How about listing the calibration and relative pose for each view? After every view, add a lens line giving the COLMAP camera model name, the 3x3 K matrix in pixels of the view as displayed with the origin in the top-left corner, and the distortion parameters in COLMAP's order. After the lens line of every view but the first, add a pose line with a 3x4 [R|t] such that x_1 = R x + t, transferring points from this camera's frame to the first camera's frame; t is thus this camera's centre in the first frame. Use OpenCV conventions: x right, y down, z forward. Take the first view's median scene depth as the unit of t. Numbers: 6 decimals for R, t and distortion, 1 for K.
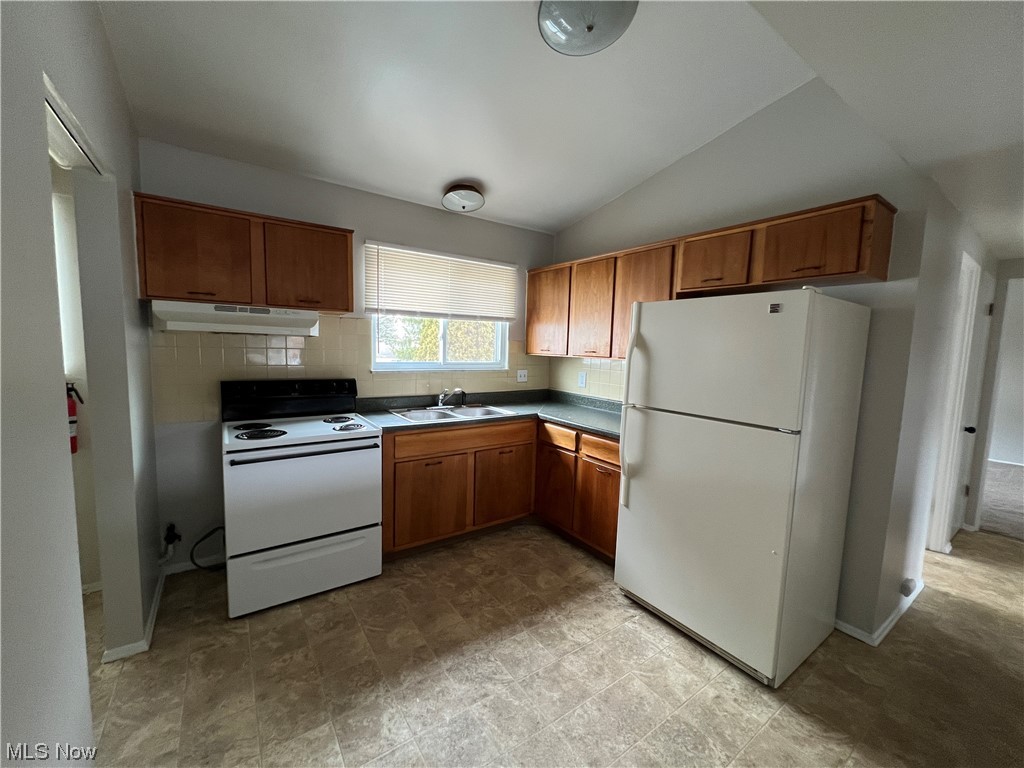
lens RADIAL K [[411.4, 0, 509.2], [0, 411.4, 387.4], [0, 0, 1]] dist [0.001130, -0.001197]
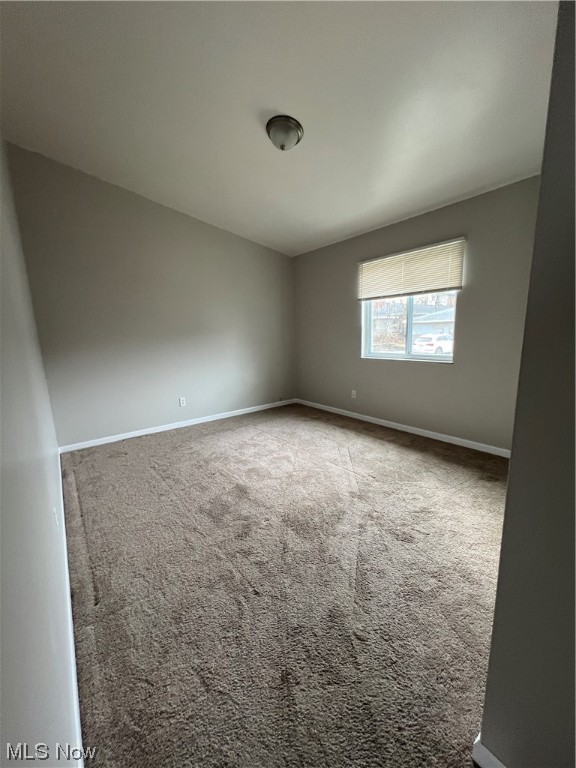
lens RADIAL K [[308.5, 0, 287.5], [0, 308.5, 381.8], [0, 0, 1]] dist [0.001130, -0.001197]
pose [[0.046357, 0.156300, -0.986621, 1.346505], [-0.049292, 0.986838, 0.154019, -0.021508], [0.997708, 0.041493, 0.053451, 0.740462]]
